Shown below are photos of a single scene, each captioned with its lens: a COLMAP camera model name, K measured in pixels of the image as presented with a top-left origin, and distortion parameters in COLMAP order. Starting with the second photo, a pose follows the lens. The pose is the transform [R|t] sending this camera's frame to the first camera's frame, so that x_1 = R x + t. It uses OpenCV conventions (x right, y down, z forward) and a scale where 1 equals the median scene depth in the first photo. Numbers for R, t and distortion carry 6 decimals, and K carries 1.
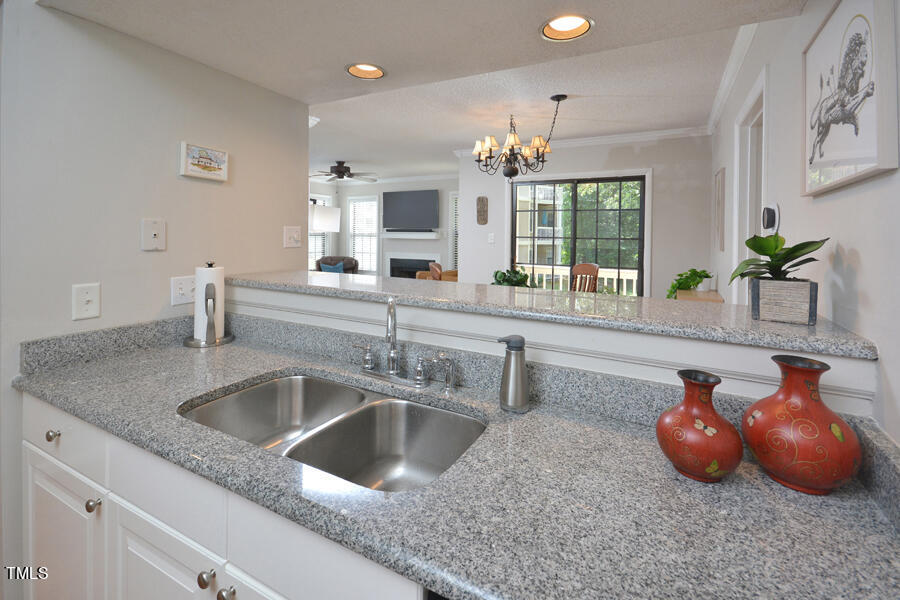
lens RADIAL K [[422.8, 0, 408.0], [0, 422.8, 230.9], [0, 0, 1]] dist [0.030395, -0.001507]
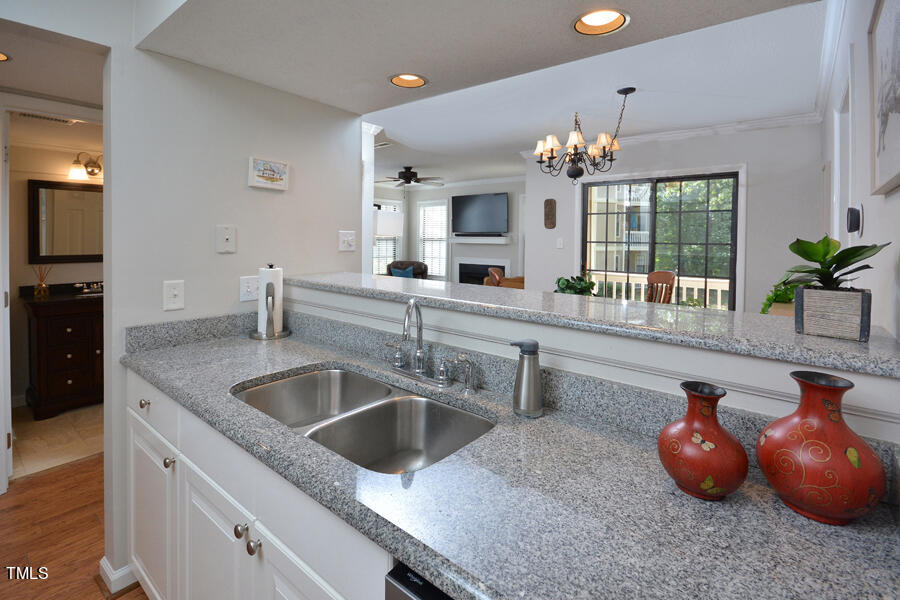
lens RADIAL K [[422.8, 0, 394.0], [0, 422.8, 240.9], [0, 0, 1]] dist [0.030395, -0.001507]
pose [[0.979092, 0.000170, -0.203416, 0.135975], [0.002246, 0.999930, 0.011644, 0.001360], [0.203404, -0.011857, 0.979023, -0.038475]]
